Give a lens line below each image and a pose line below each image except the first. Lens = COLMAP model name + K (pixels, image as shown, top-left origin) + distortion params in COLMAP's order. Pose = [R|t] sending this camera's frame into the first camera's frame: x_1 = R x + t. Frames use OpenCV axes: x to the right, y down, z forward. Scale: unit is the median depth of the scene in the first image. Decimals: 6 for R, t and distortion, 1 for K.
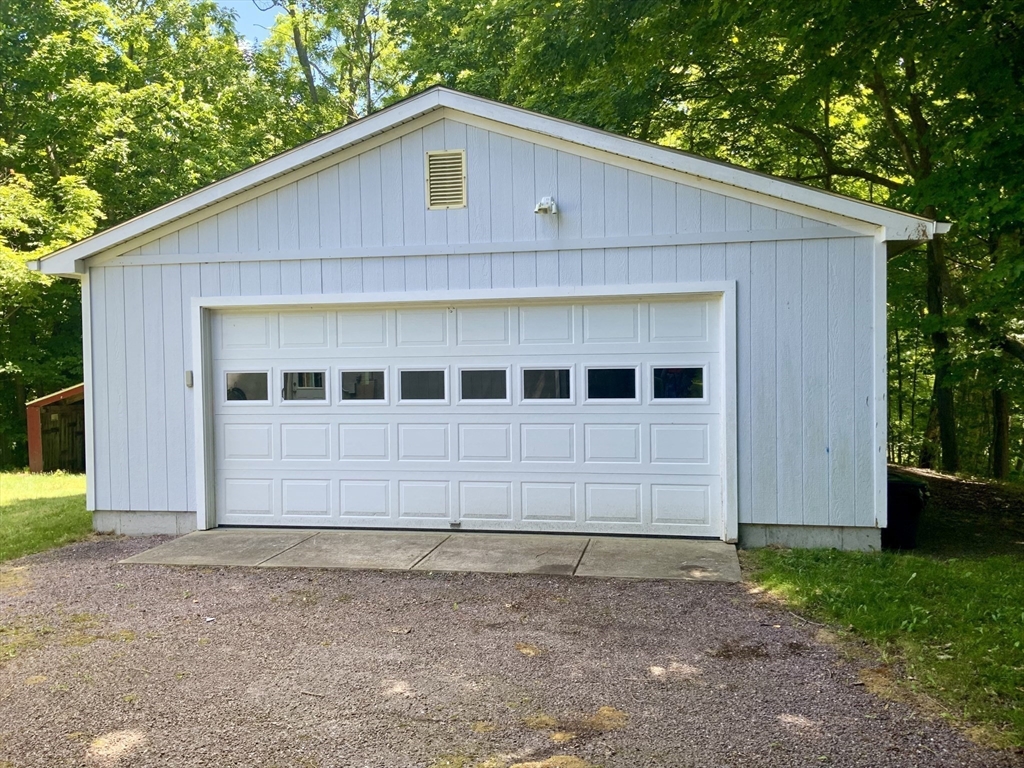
lens RADIAL K [[852.4, 0, 511.0], [0, 852.4, 379.2], [0, 0, 1]] dist [0.033971, -0.017388]
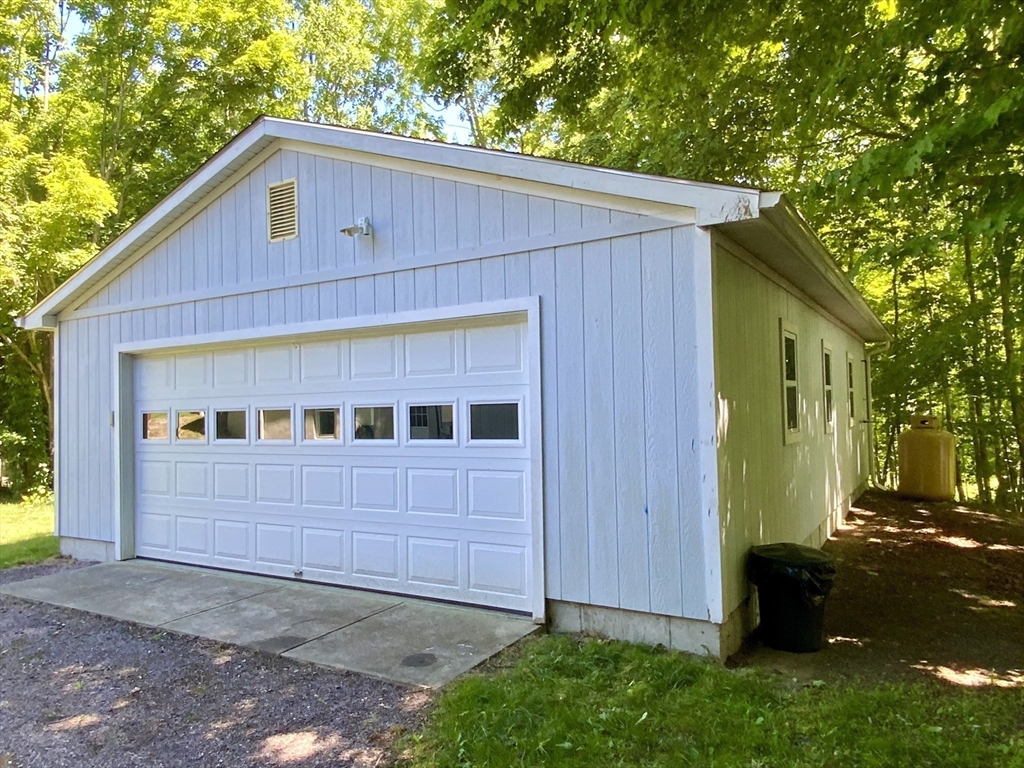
lens RADIAL K [[704.4, 0, 511.6], [0, 704.4, 385.4], [0, 0, 1]] dist [0.018657, -0.006889]
pose [[0.944835, -0.017444, -0.327081, 0.437211], [0.000405, 0.998642, -0.052089, 0.004994], [0.327545, 0.049083, 0.943560, 0.350679]]
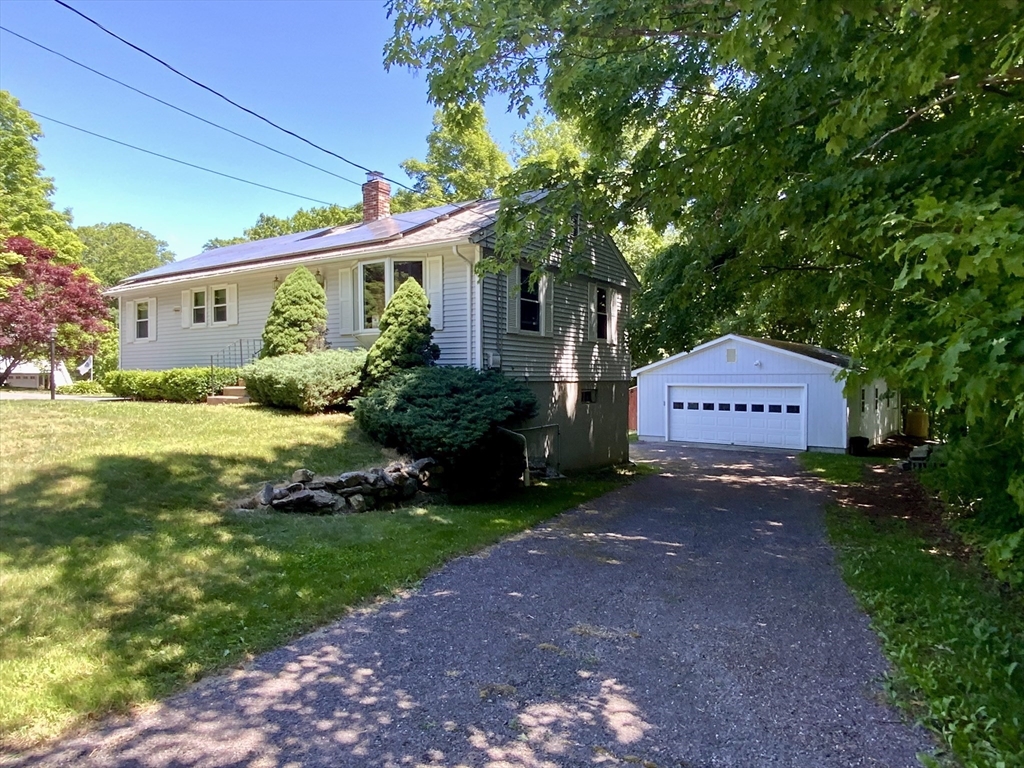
lens RADIAL K [[622.3, 0, 508.6], [0, 622.3, 382.1], [0, 0, 1]] dist [0.005035, 0.000325]
pose [[0.879095, 0.017851, -0.476311, 0.403993], [-0.024197, 0.999681, -0.007194, -0.066844], [0.476031, 0.017849, 0.879247, -2.090591]]
